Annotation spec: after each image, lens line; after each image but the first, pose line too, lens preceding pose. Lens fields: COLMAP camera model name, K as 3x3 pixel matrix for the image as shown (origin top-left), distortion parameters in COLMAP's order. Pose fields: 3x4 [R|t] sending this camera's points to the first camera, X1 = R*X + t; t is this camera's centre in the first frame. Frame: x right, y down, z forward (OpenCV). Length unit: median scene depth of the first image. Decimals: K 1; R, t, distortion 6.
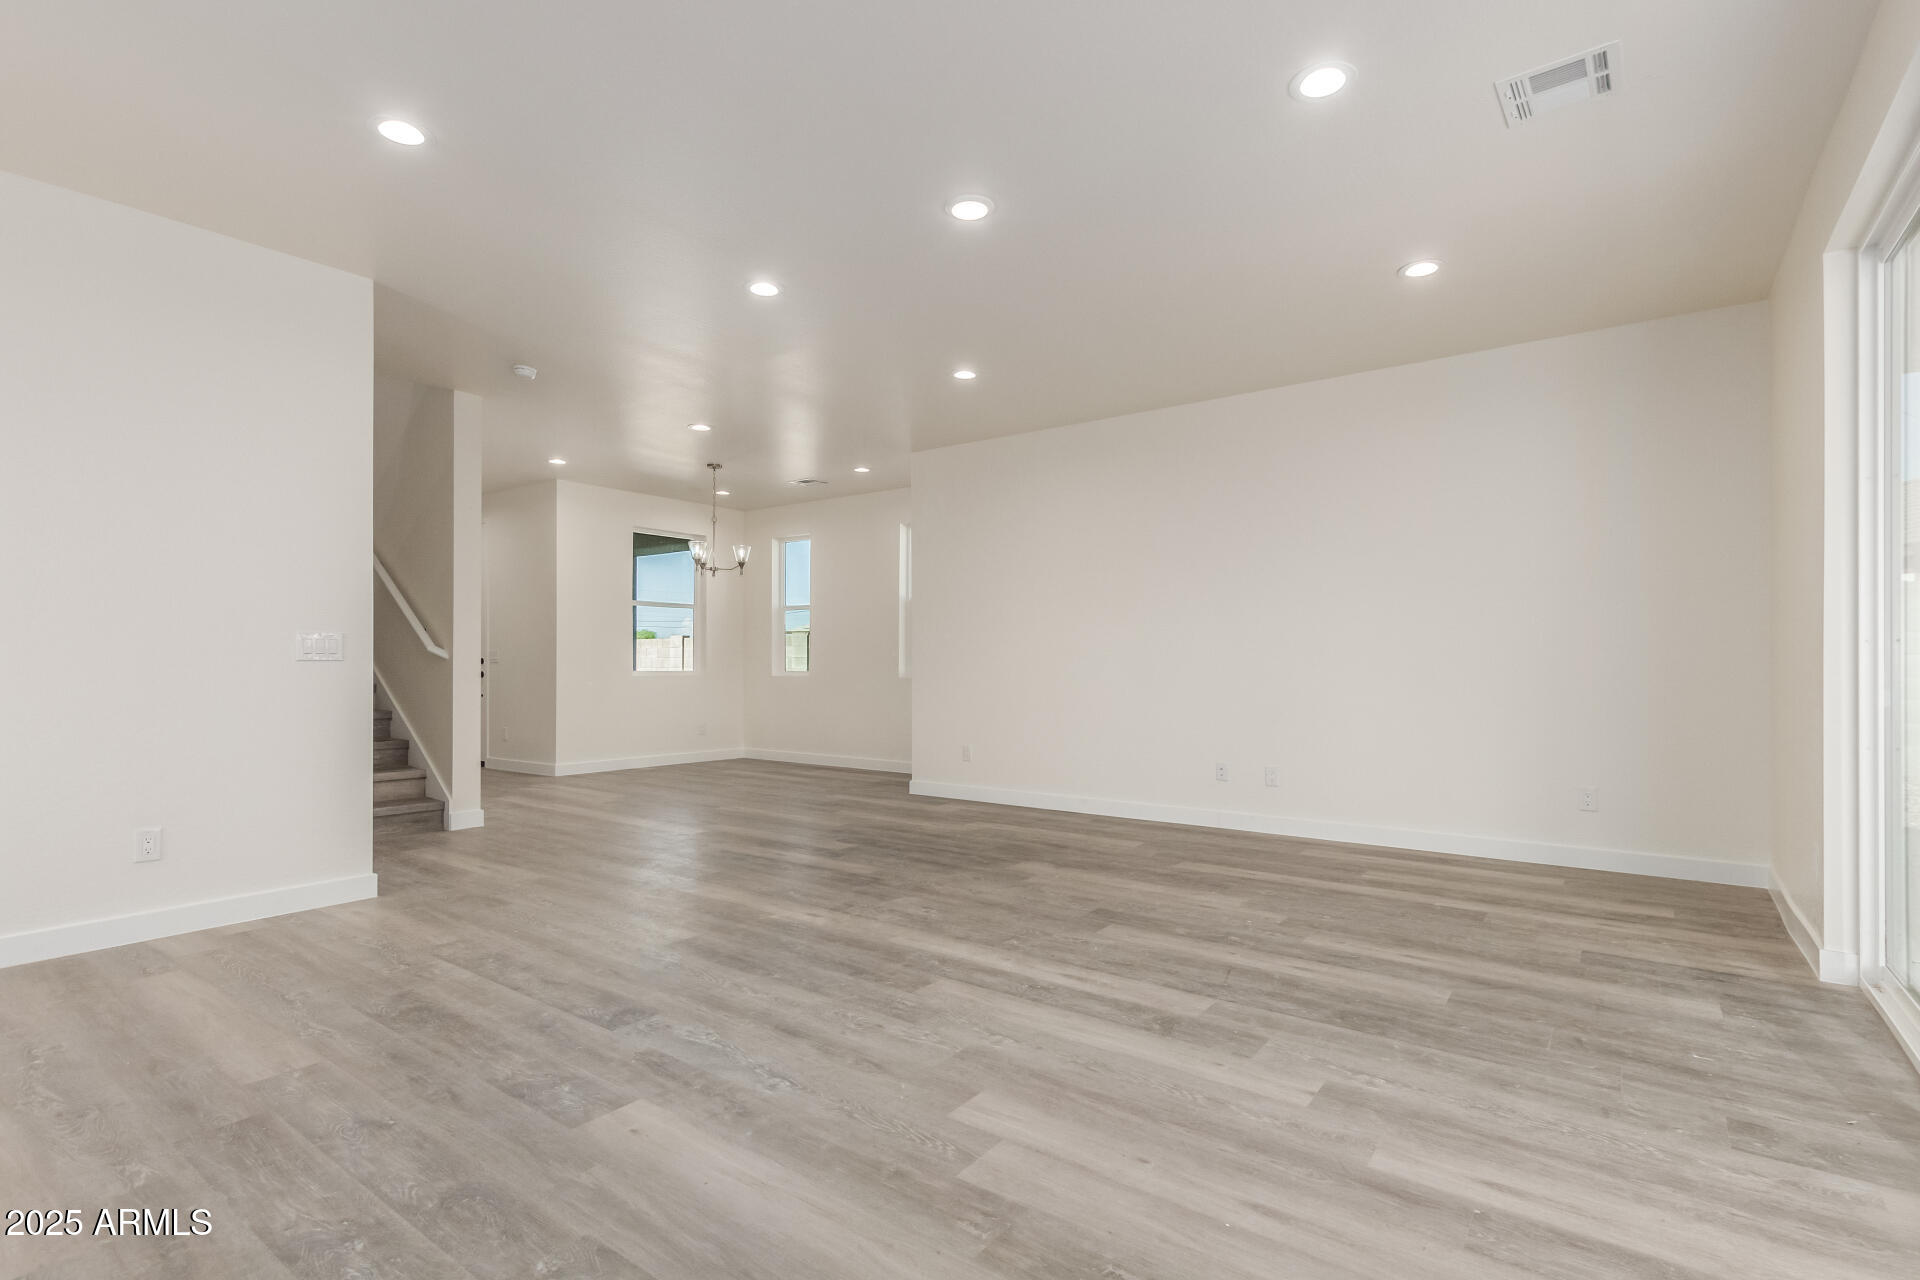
lens RADIAL K [[916.0, 0, 974.9], [0, 916.0, 660.3], [0, 0, 1]] dist [0.003195, -0.000270]
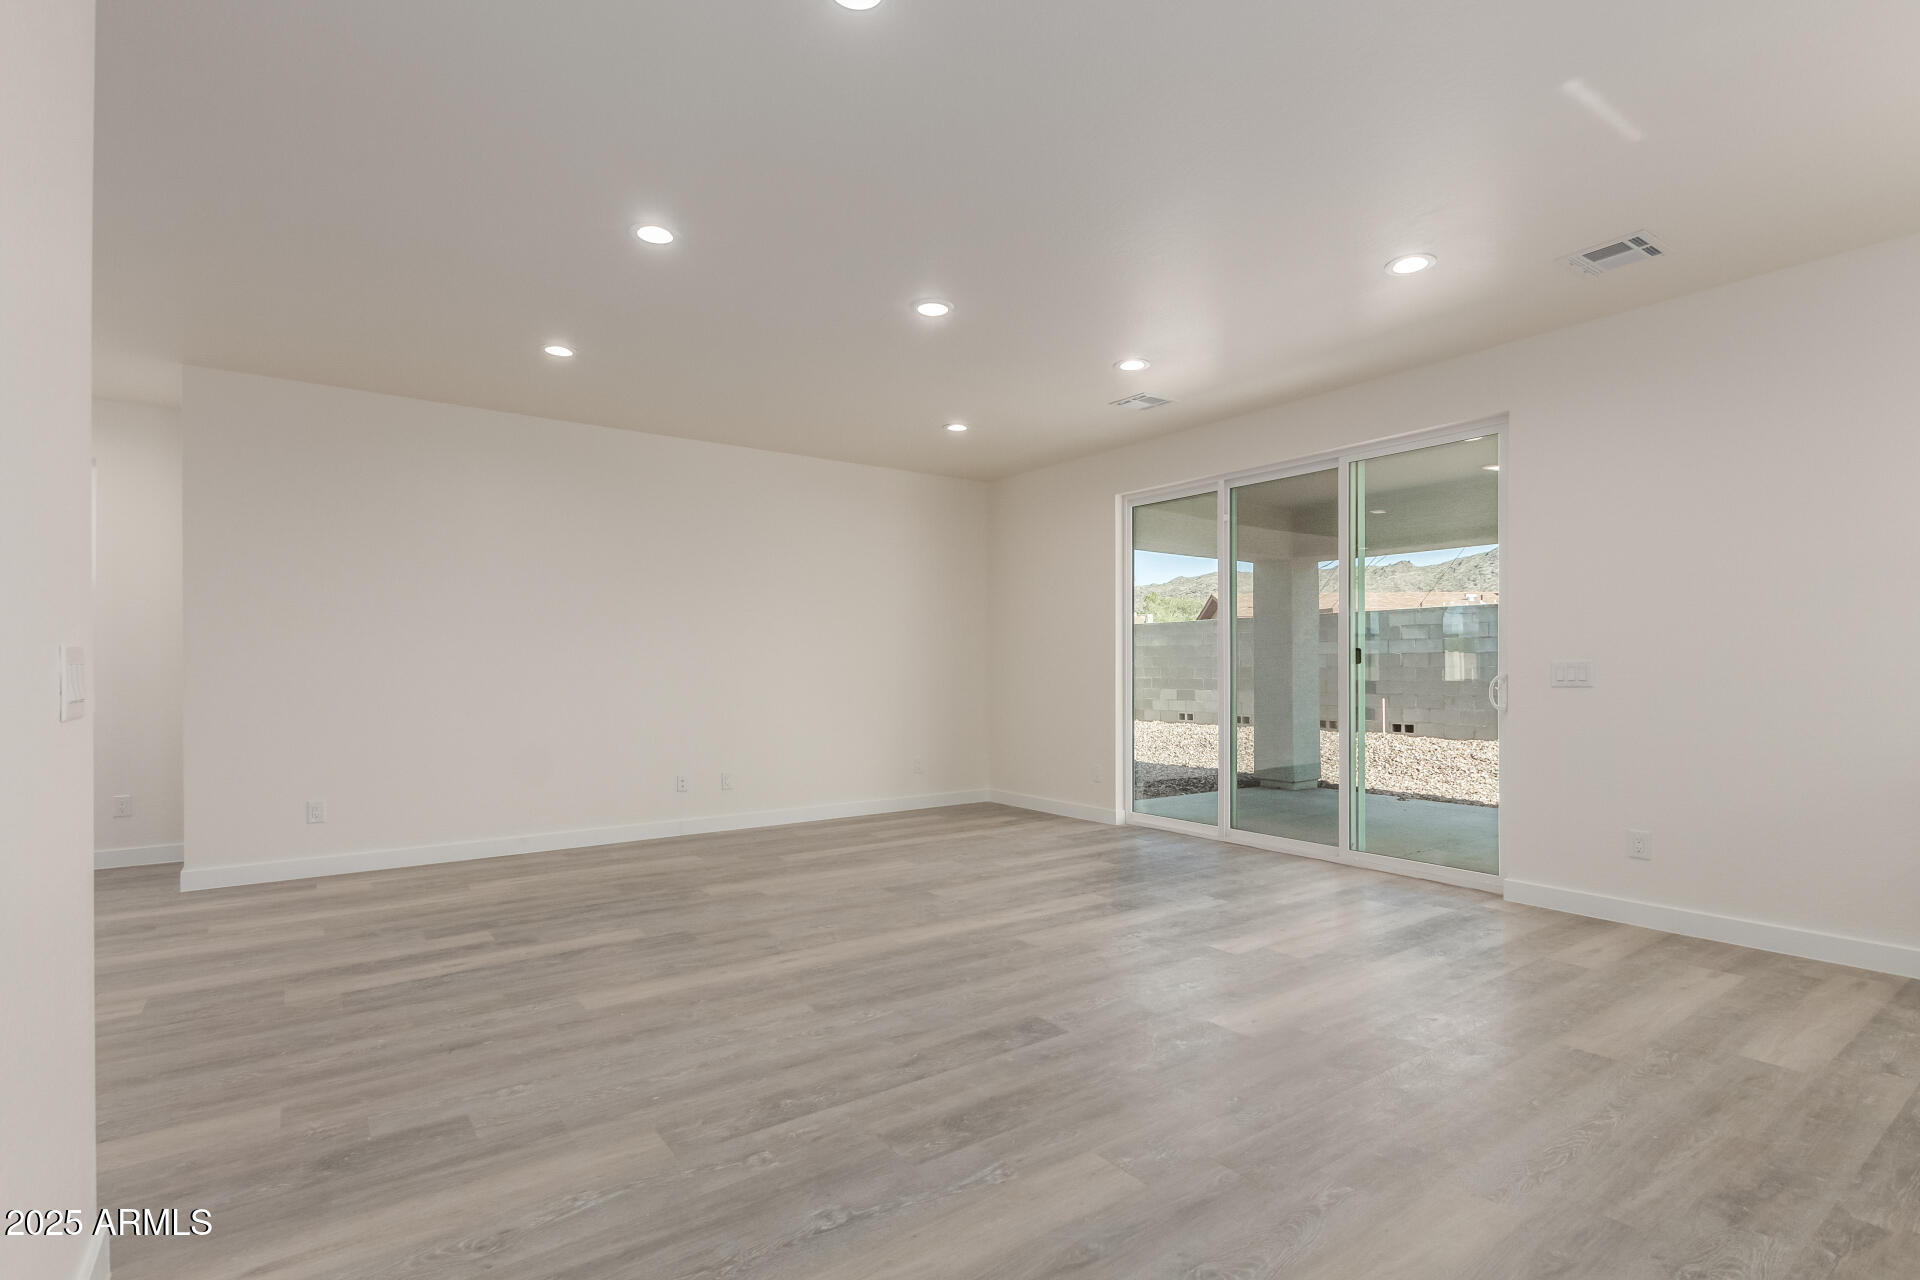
lens RADIAL K [[916.0, 0, 974.9], [0, 916.0, 660.3], [0, 0, 1]] dist [0.003195, -0.000270]
pose [[0.297412, 0.007622, 0.954719, -1.231787], [0.000799, 0.999966, -0.008232, -0.026872], [-0.954749, 0.003211, 0.297396, 0.648434]]
